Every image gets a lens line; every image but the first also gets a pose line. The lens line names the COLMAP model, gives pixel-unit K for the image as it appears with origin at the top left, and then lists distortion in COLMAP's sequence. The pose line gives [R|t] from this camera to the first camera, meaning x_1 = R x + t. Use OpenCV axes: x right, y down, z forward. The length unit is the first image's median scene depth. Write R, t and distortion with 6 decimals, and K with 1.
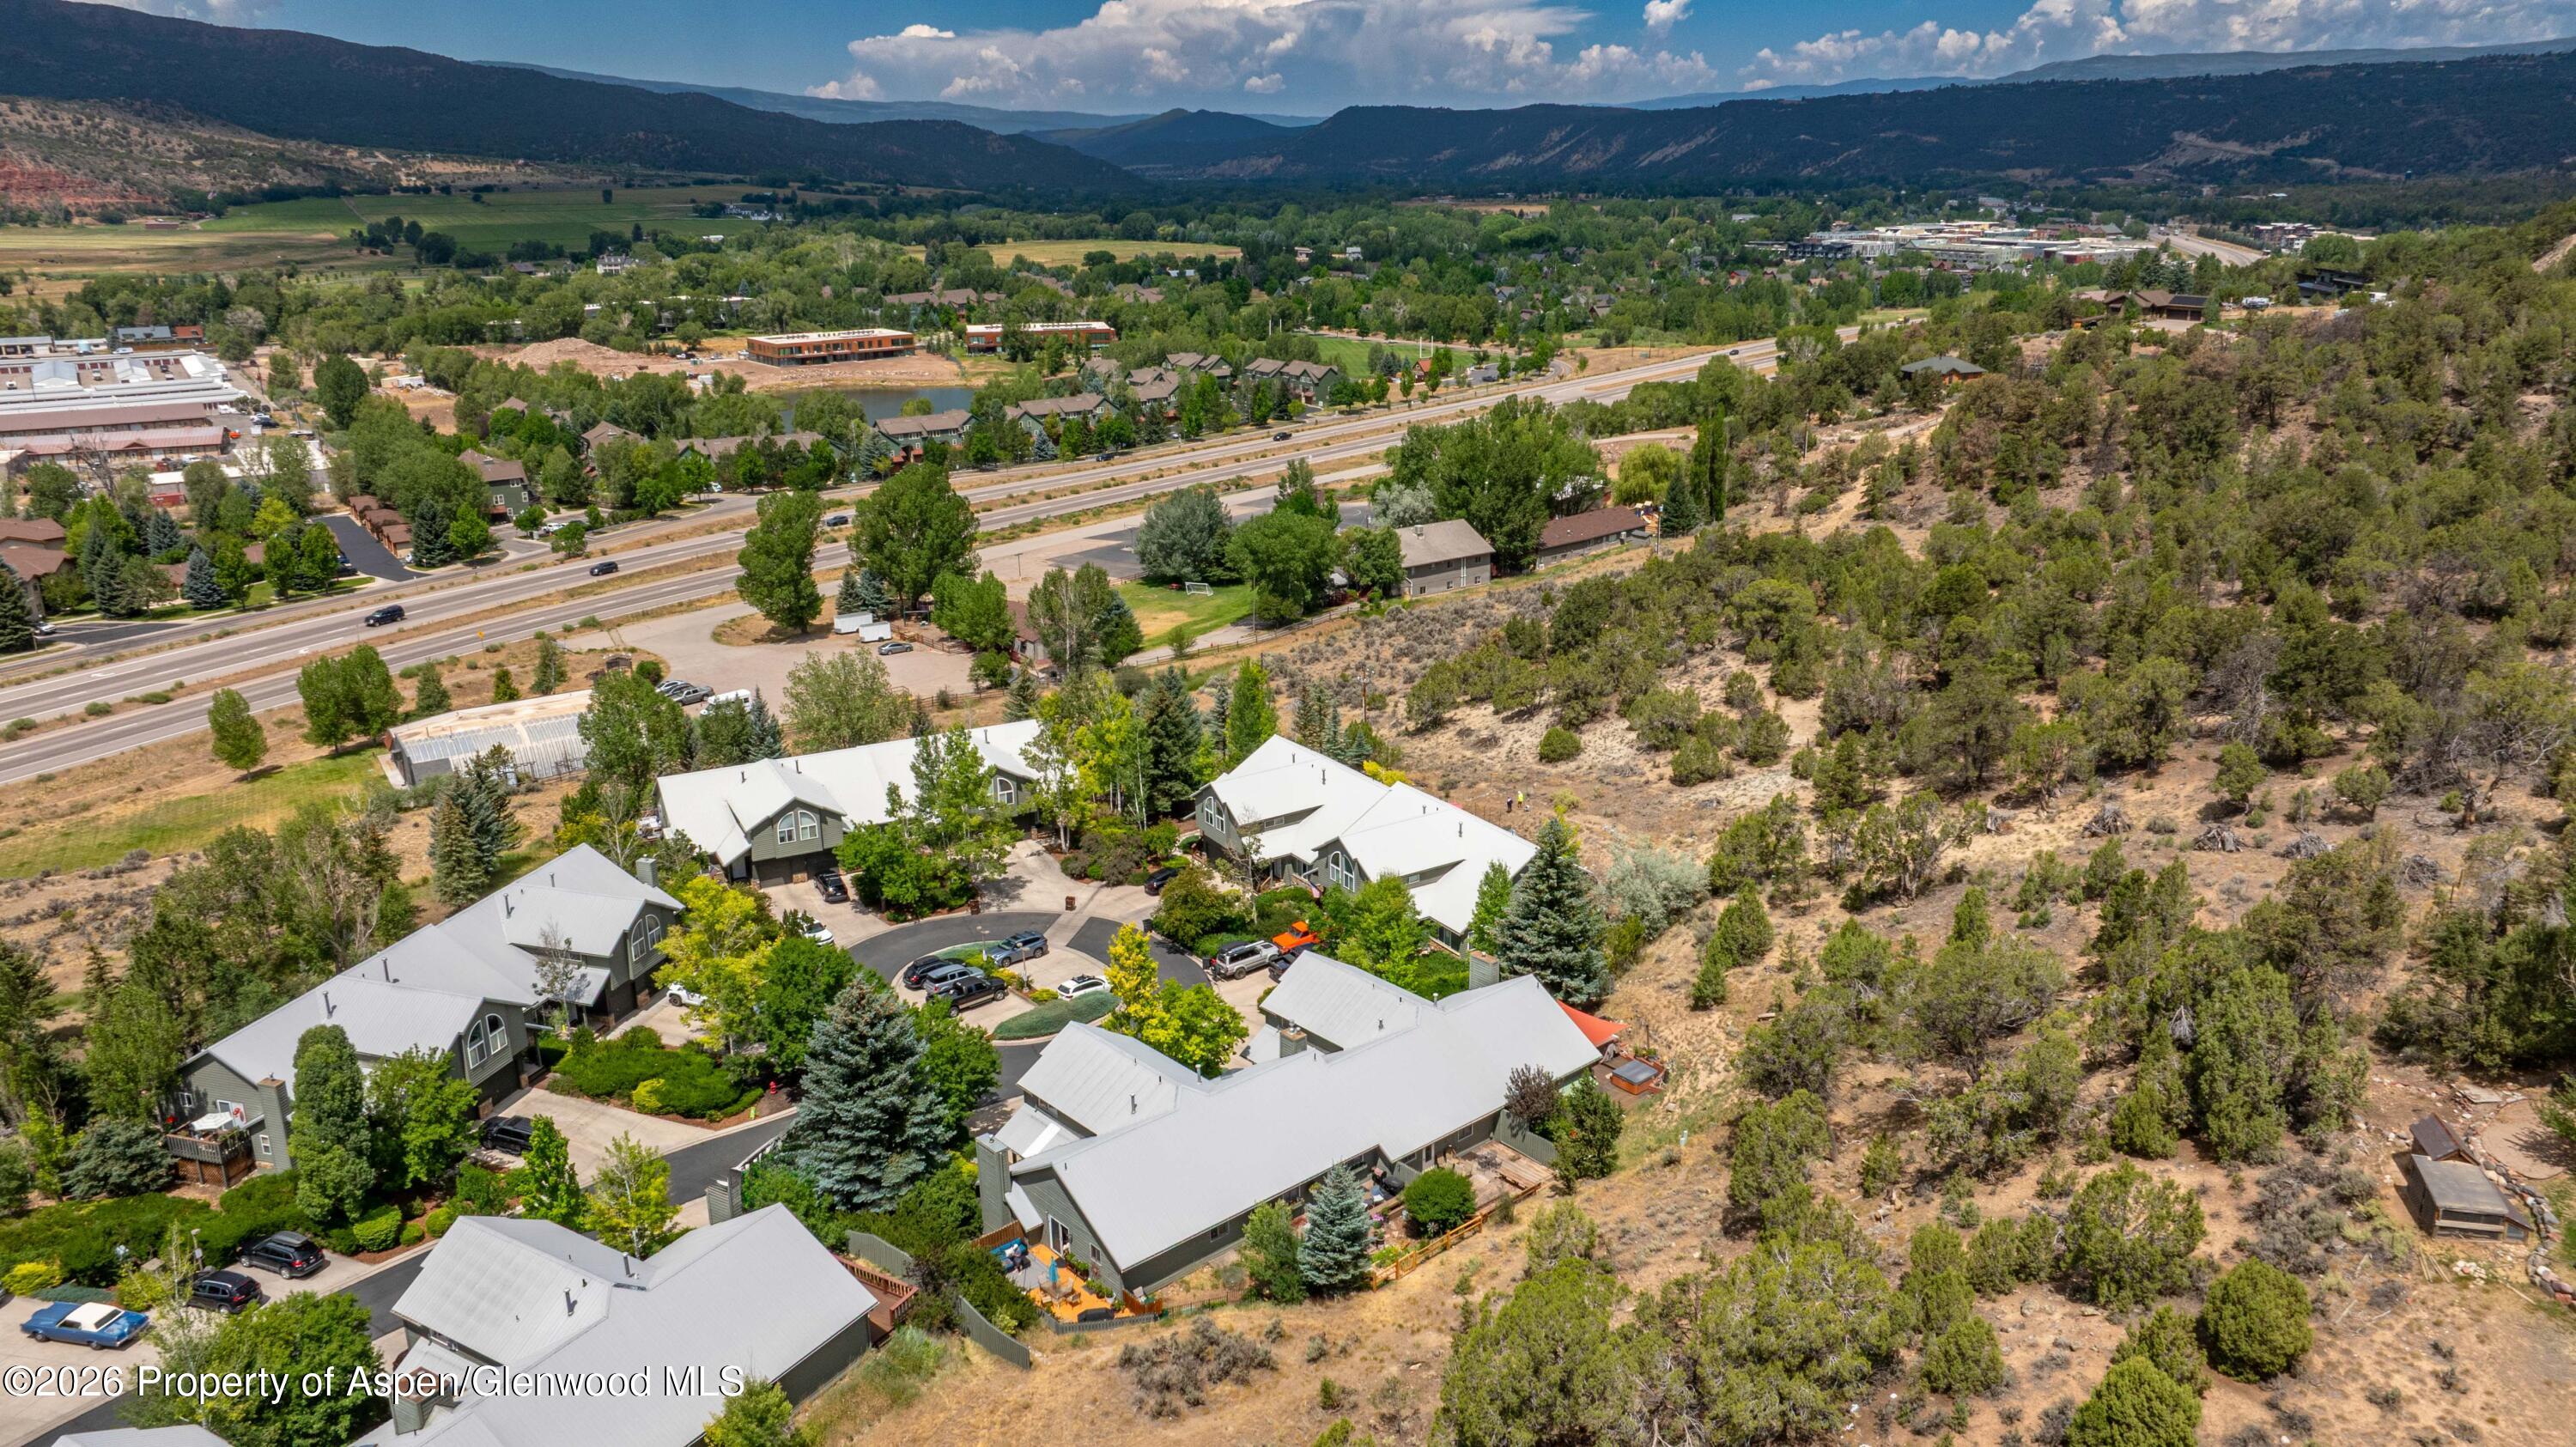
lens RADIAL K [[1038.3, 0, 852.9], [0, 1038.3, 656.3], [0, 0, 1]] dist [-0.038299, 0.036141]
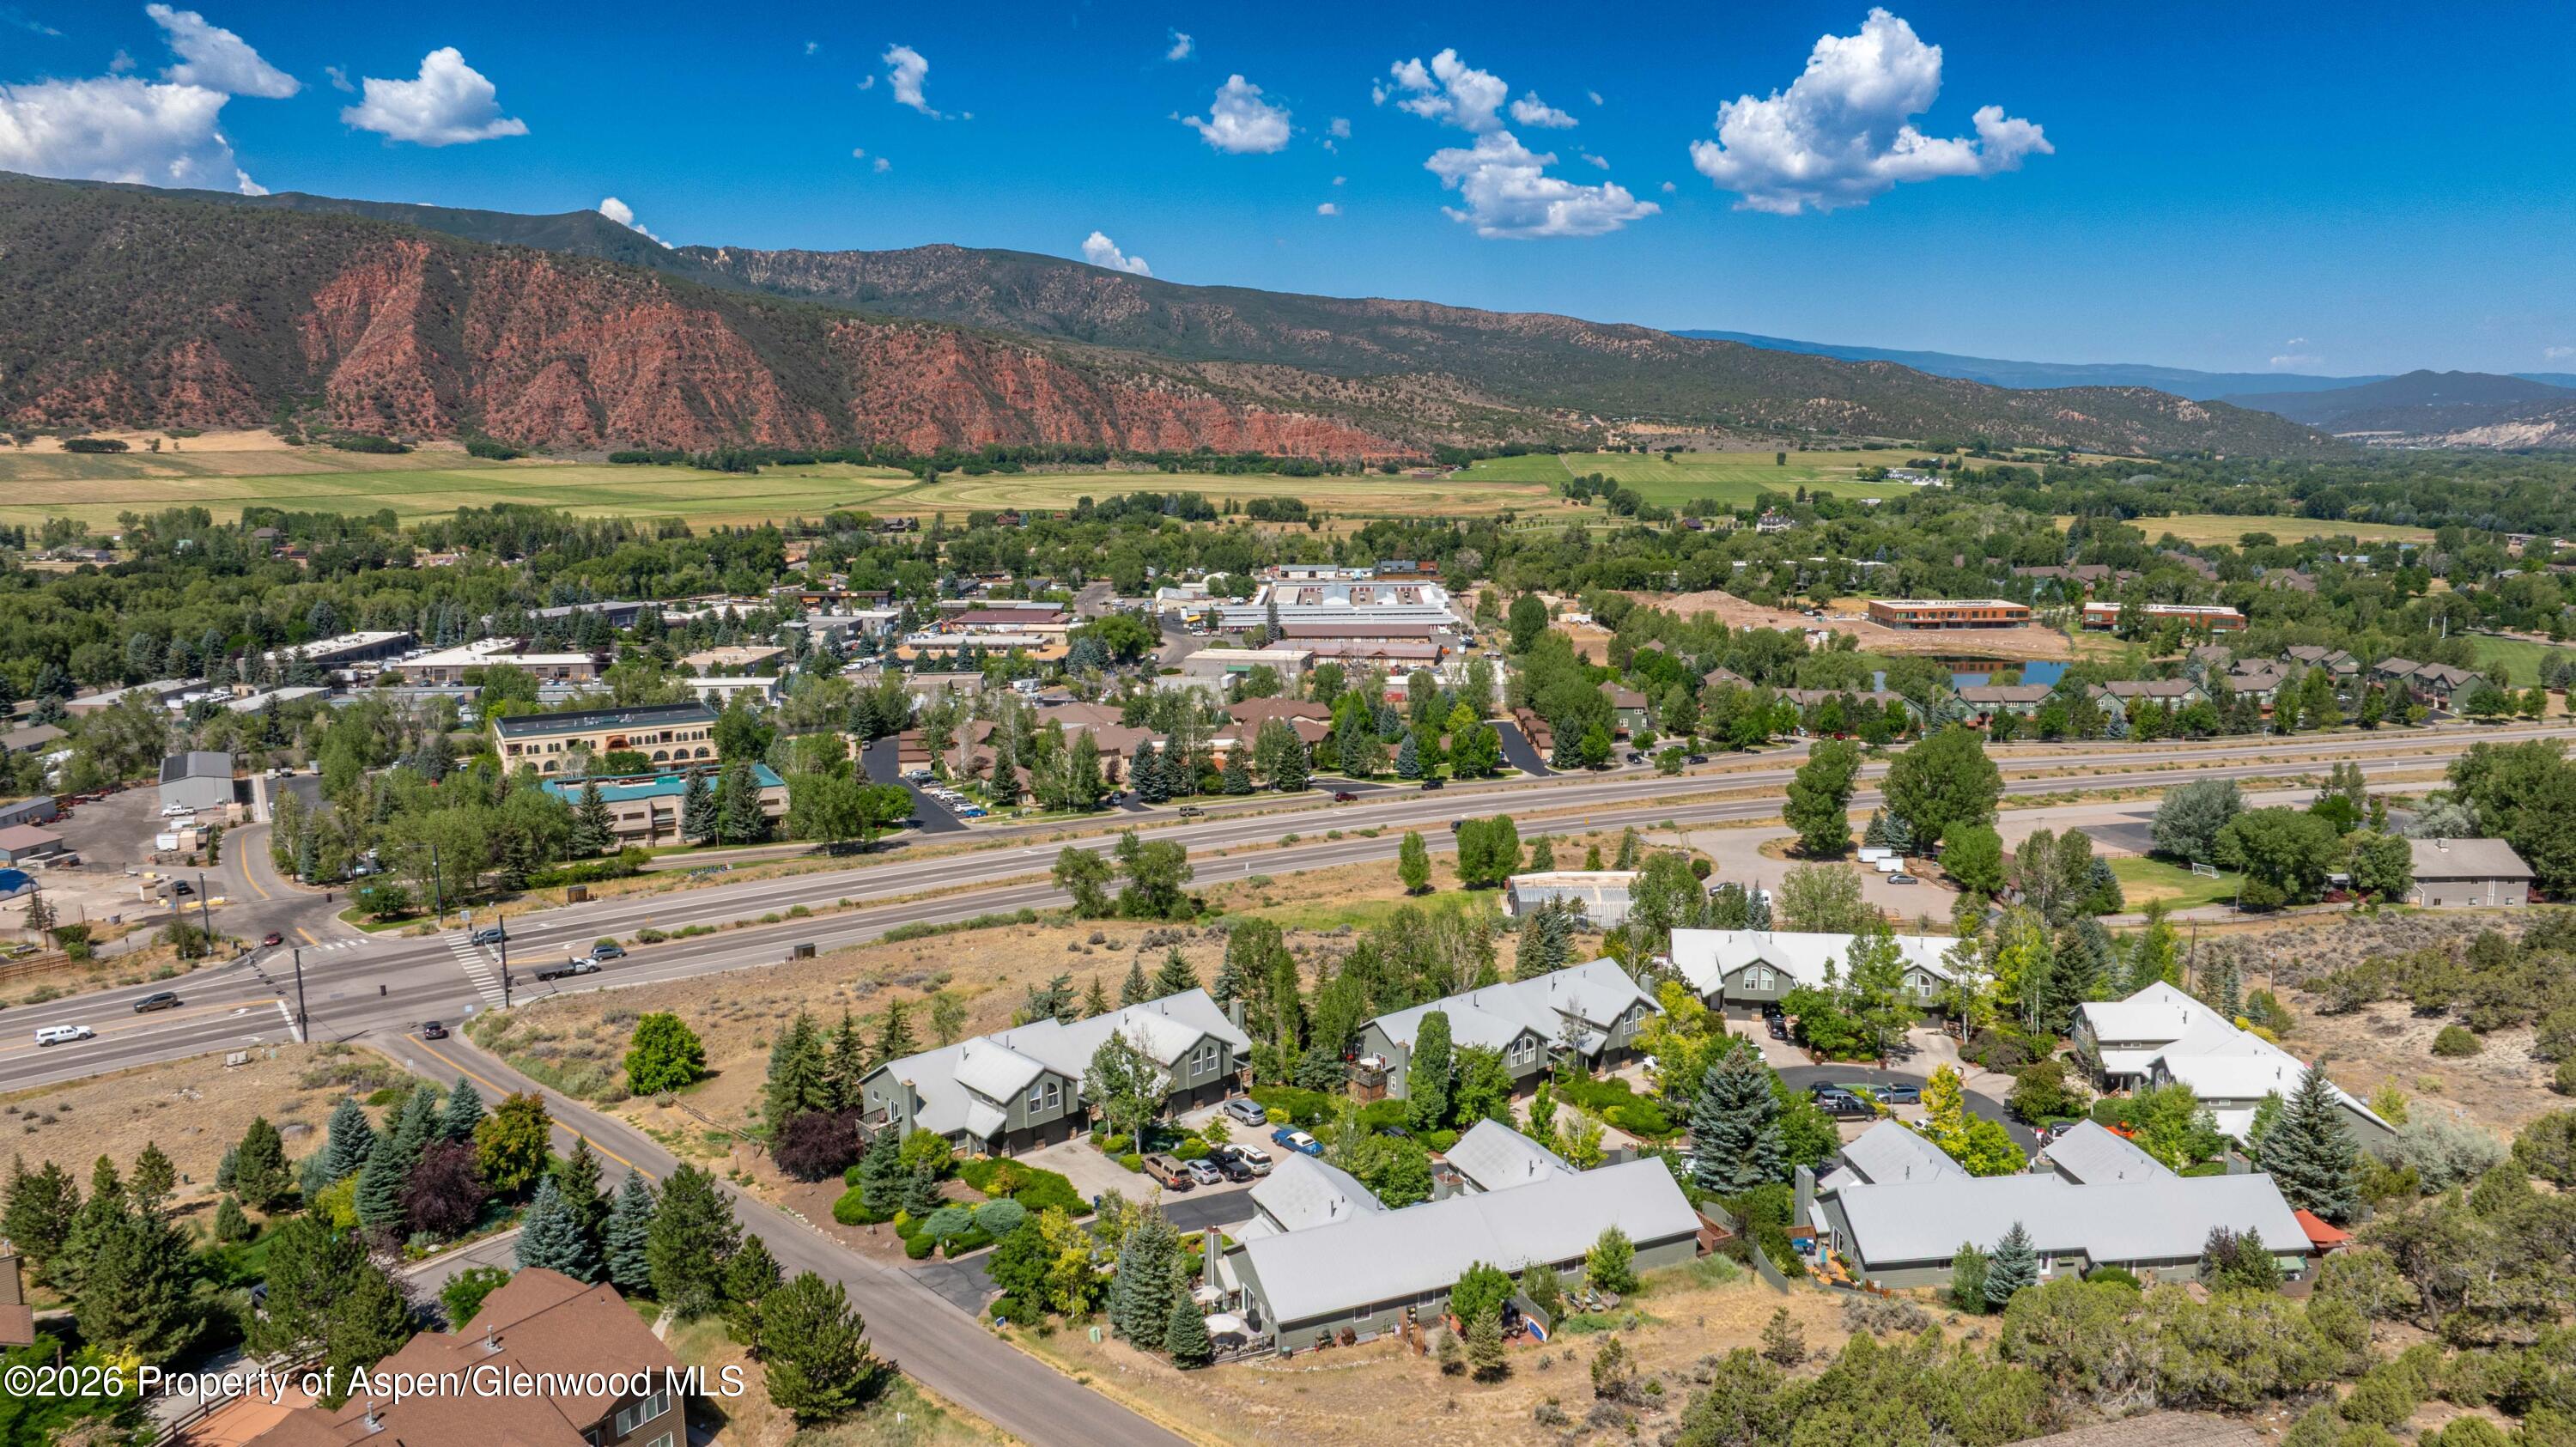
lens RADIAL K [[1817.1, 0, 1239.7], [0, 1817.1, 720.4], [0, 0, 1]] dist [-0.023610, 0.000358]
pose [[0.805023, 0.101322, -0.584527, 0.565158], [-0.186597, 0.978544, -0.087364, 0.124315], [0.563134, 0.179401, 0.806657, -1.030552]]
